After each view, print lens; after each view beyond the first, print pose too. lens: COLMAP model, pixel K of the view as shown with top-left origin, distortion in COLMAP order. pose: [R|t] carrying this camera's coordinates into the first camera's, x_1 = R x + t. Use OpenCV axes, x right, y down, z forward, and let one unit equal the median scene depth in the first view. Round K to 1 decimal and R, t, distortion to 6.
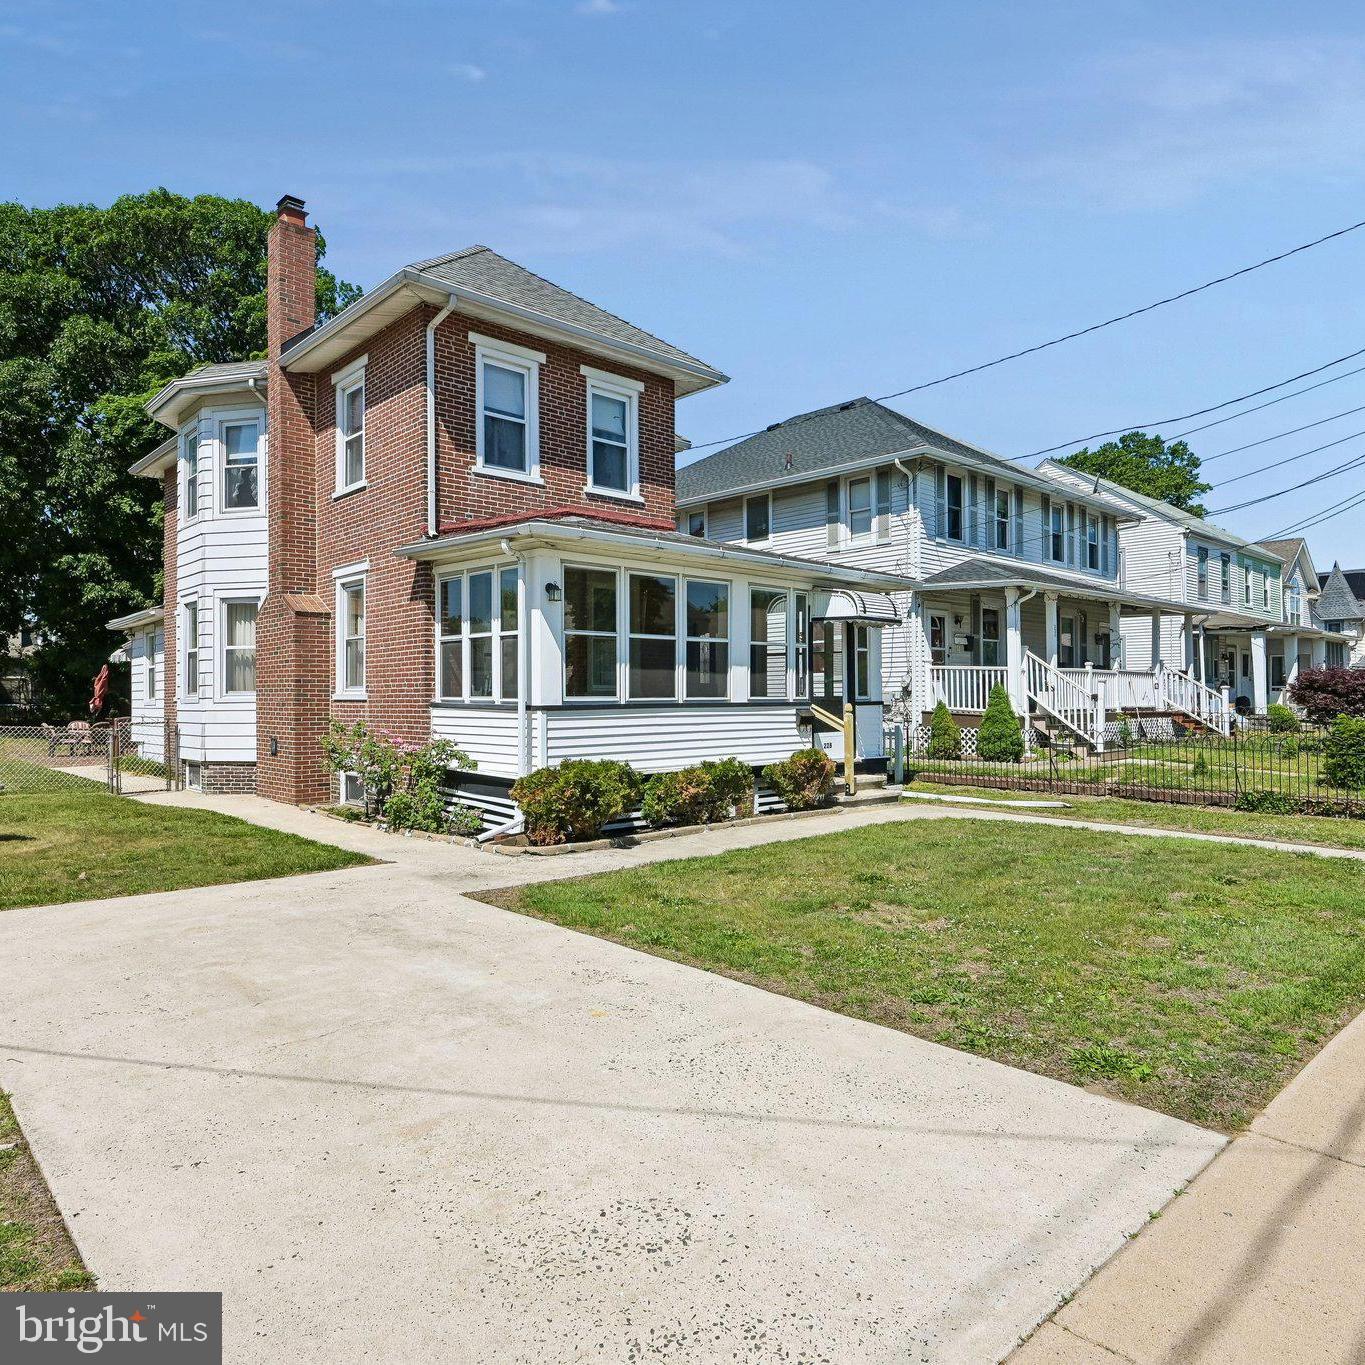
lens RADIAL K [[935.2, 0, 681.6], [0, 935.2, 682.7], [0, 0, 1]] dist [0.030305, 0.000500]
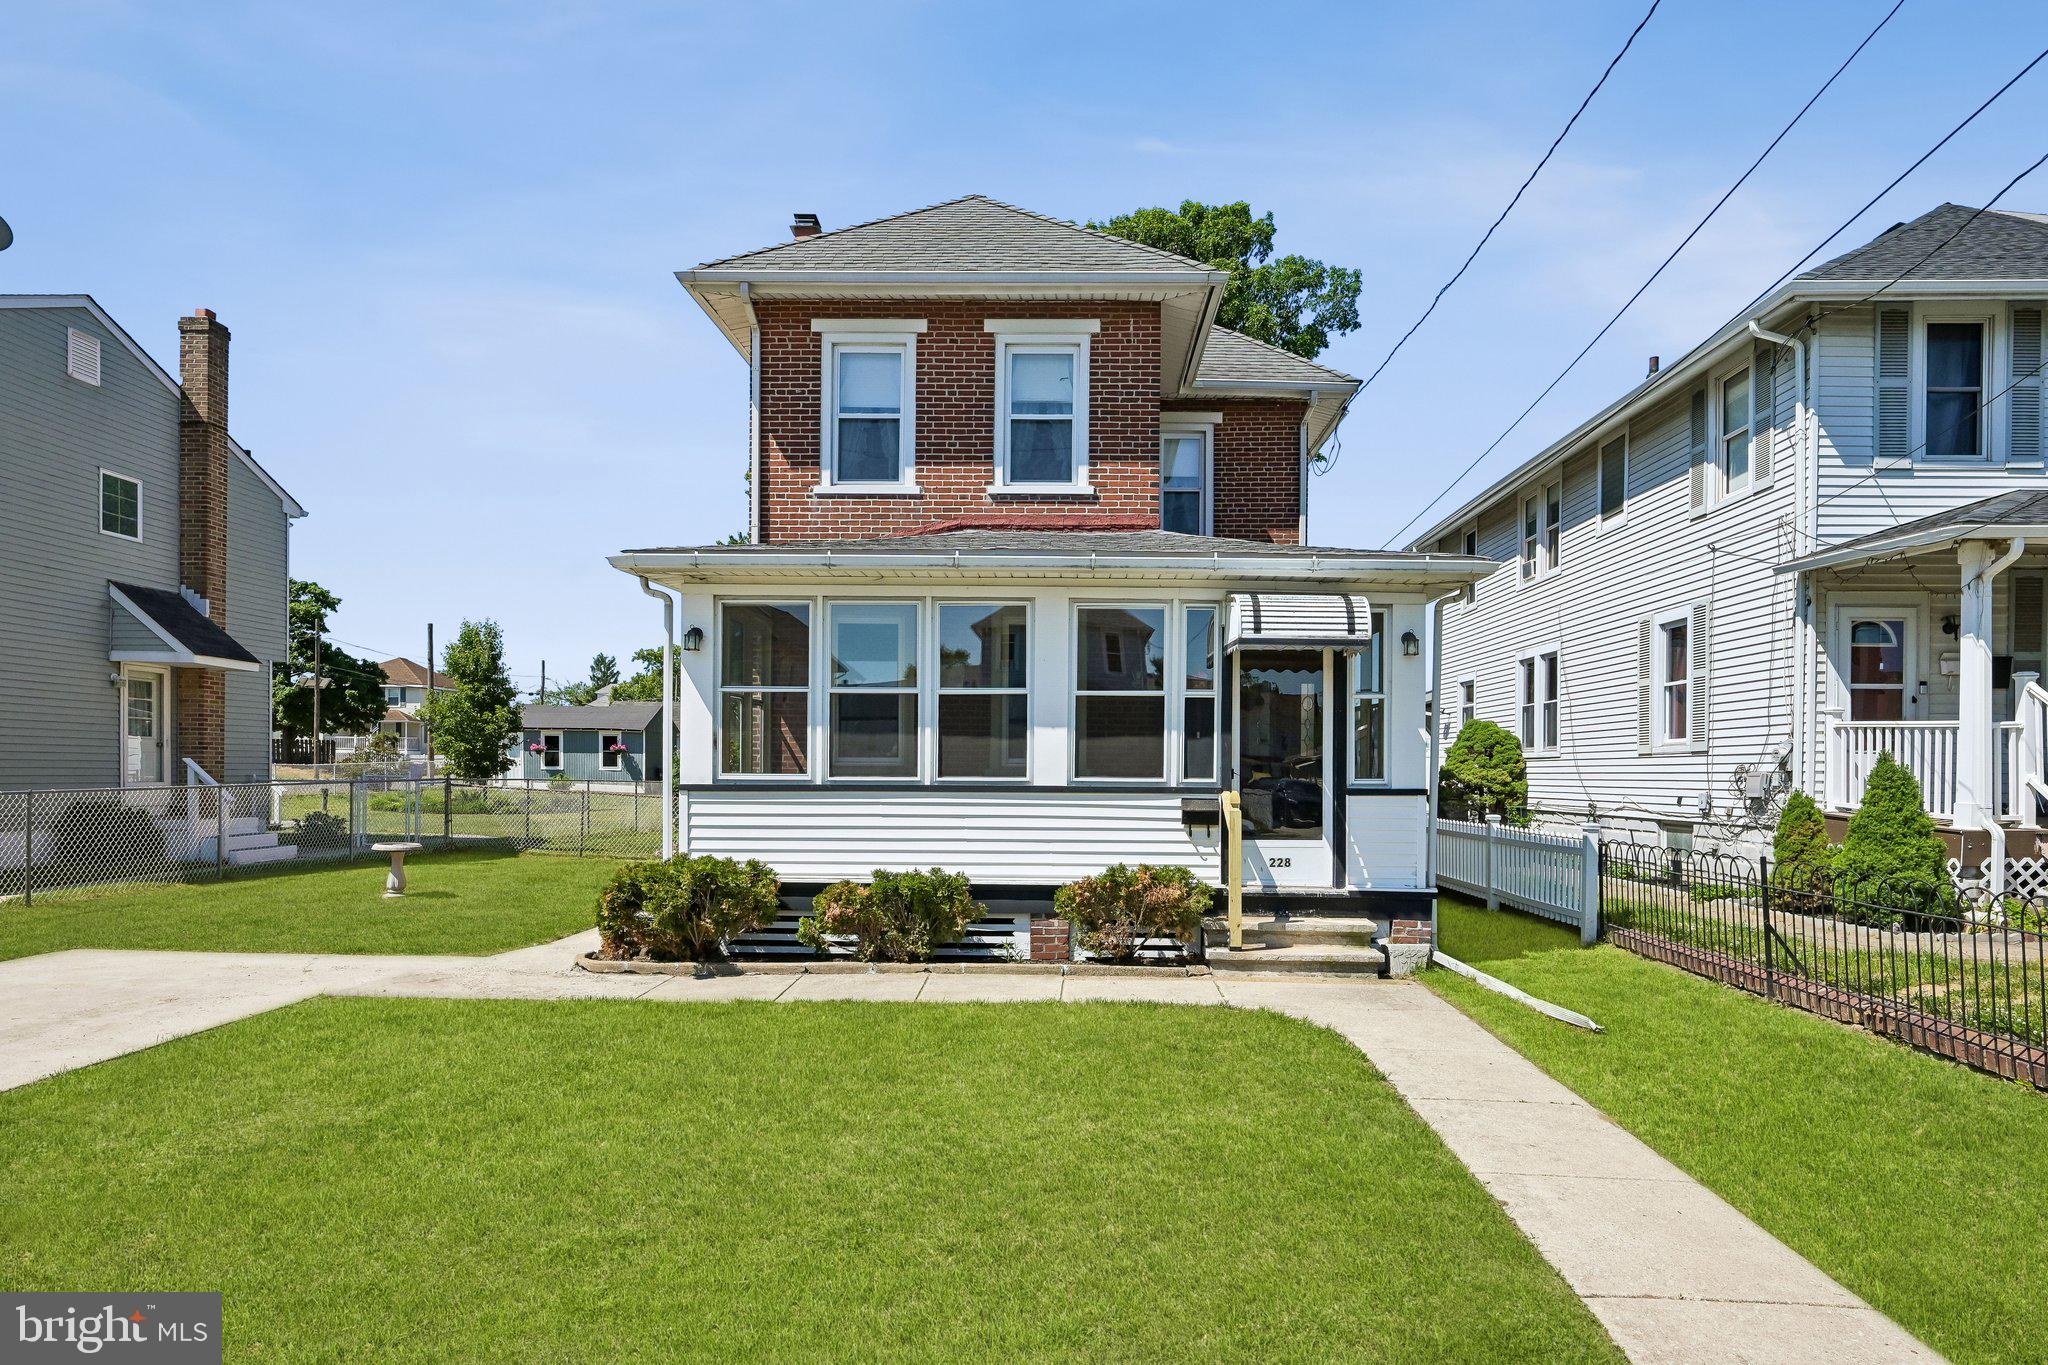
lens RADIAL K [[1137.3, 0, 1056.9], [0, 1137.3, 777.8], [0, 0, 1]] dist [0.011379, -0.002322]
pose [[0.724396, 0.013122, -0.689259, 0.567866], [-0.000169, 0.999822, 0.018857, 0.000895], [0.689384, -0.013543, 0.724269, 0.405607]]
